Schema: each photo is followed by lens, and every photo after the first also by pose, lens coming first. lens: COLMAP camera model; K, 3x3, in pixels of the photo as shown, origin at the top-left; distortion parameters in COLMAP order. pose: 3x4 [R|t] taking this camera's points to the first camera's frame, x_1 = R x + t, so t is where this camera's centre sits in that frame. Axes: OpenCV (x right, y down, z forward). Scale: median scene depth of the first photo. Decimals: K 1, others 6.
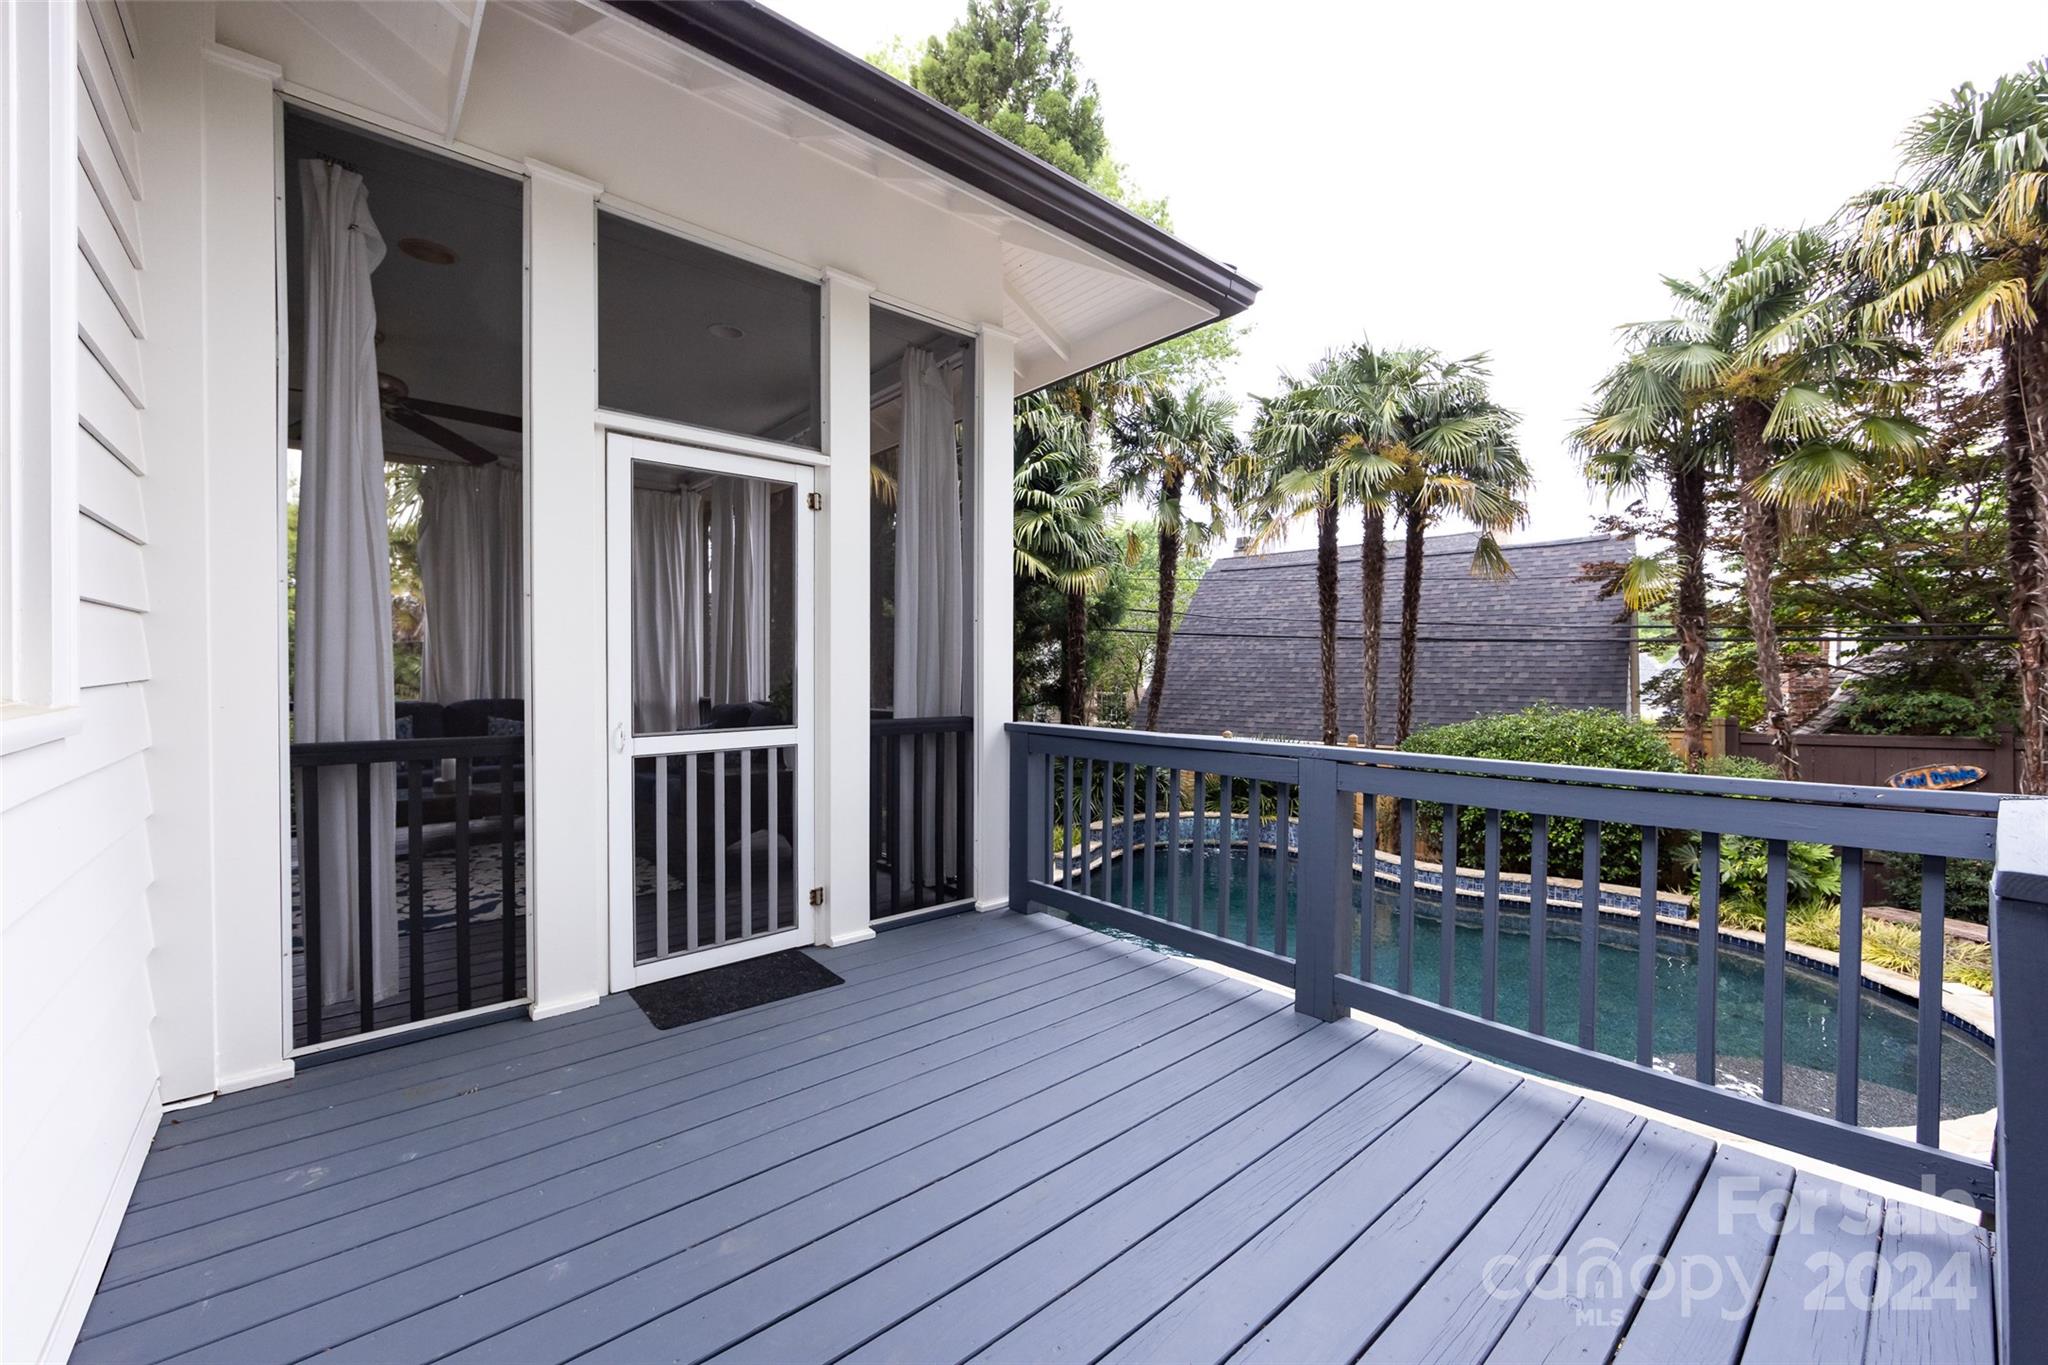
lens RADIAL K [[808.0, 0, 1024.0], [0, 808.0, 682.5], [0, 0, 1]] dist [-0.001852, -0.000540]
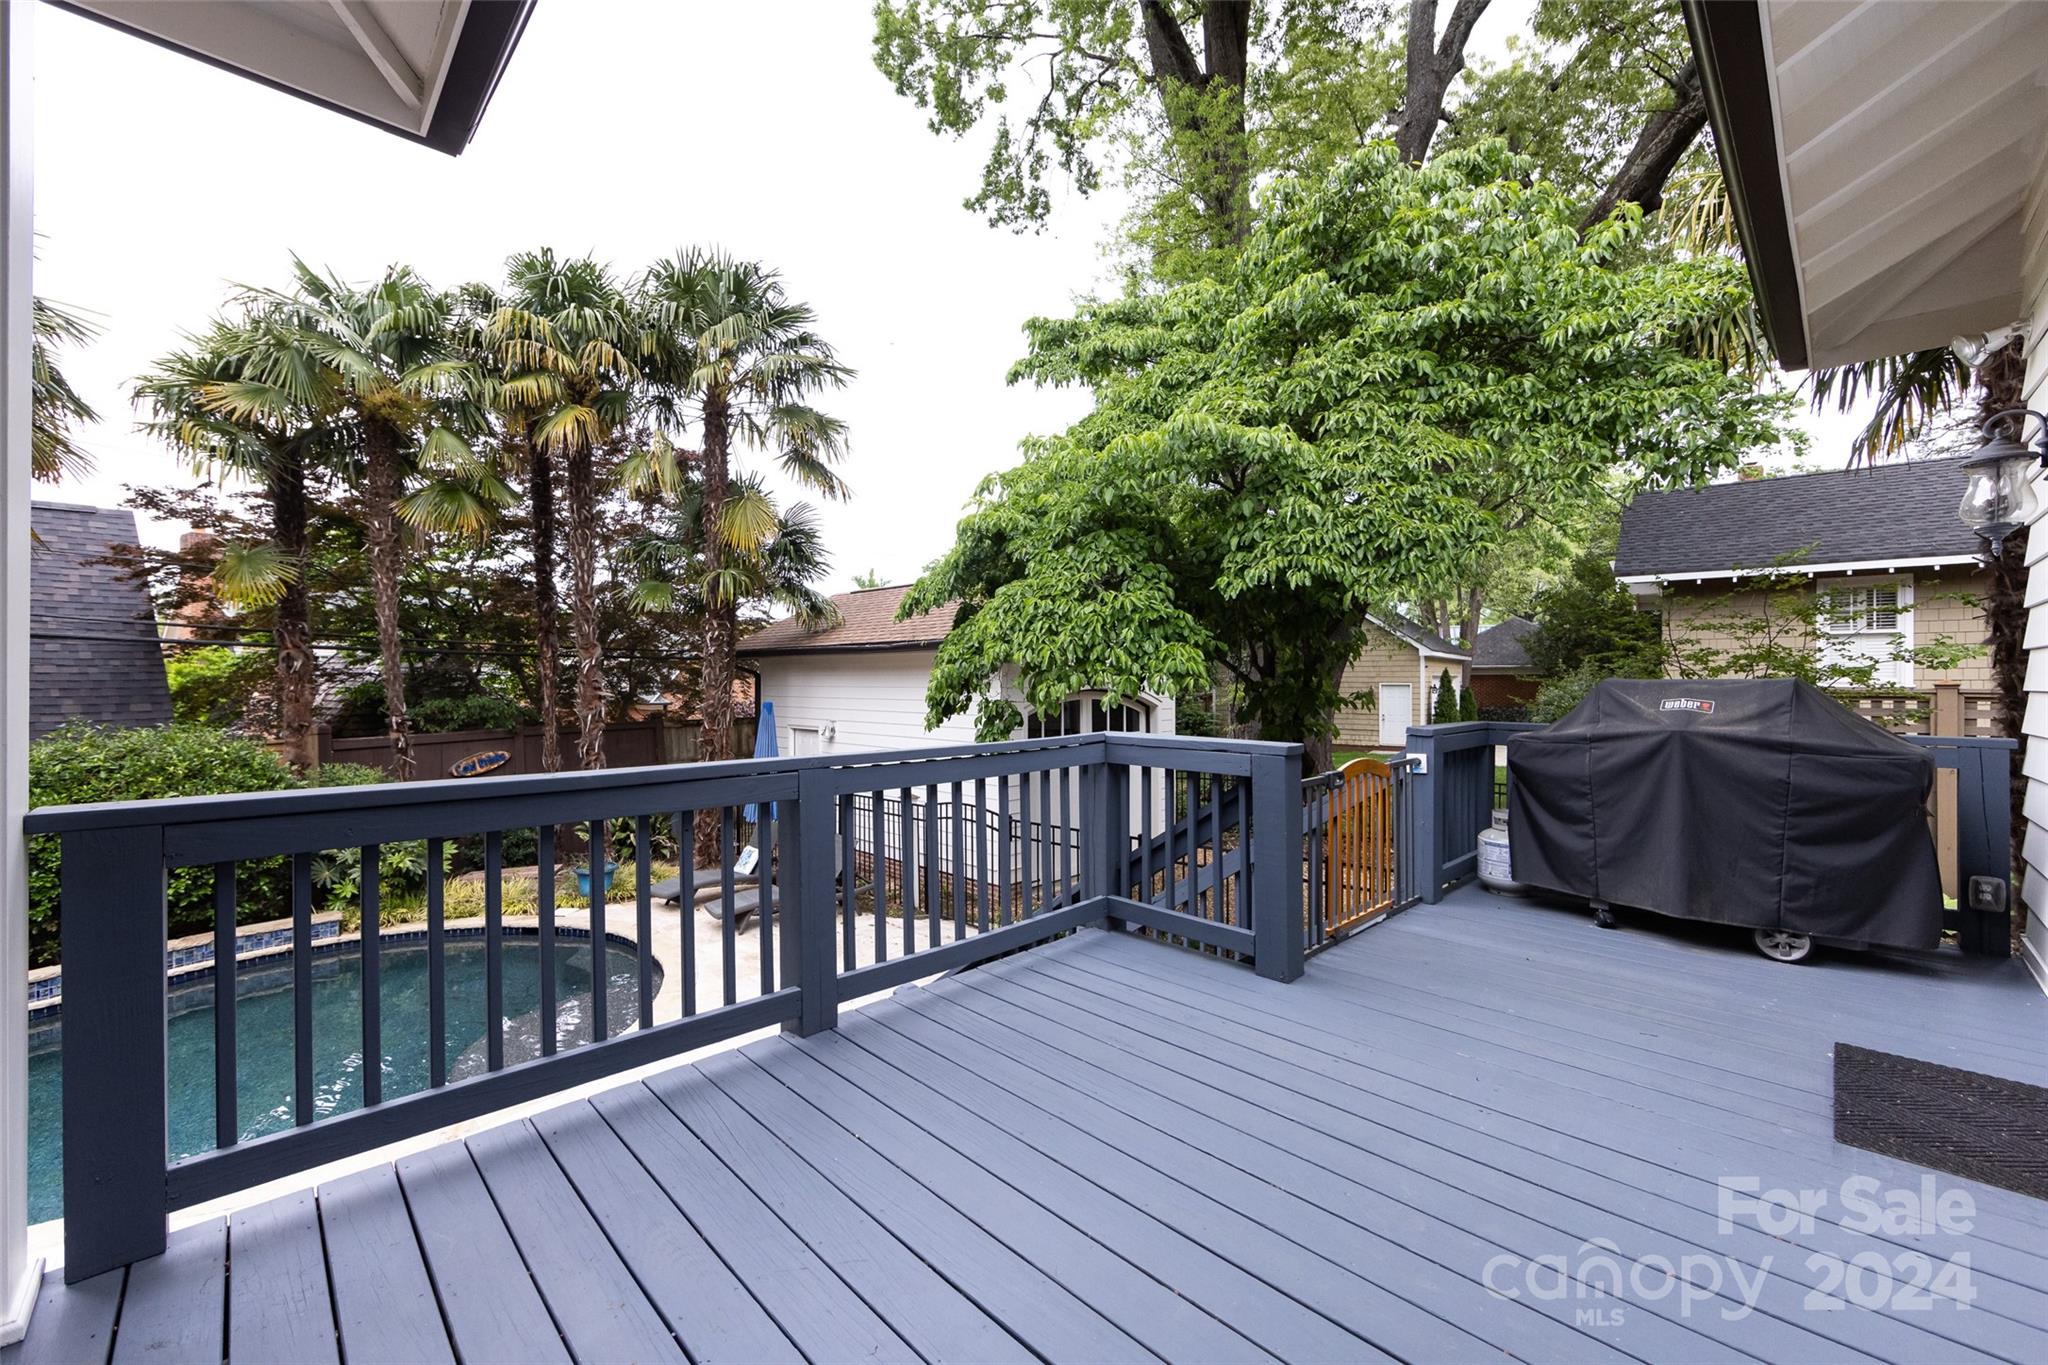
lens RADIAL K [[789.4, 0, 1024.0], [0, 789.4, 682.5], [0, 0, 1]] dist [-0.001586, -0.000142]
pose [[-0.071883, -0.003416, 0.997407, -0.182004], [0.012747, 0.999909, 0.004343, -0.003527], [-0.997332, 0.013026, -0.071833, 0.240332]]
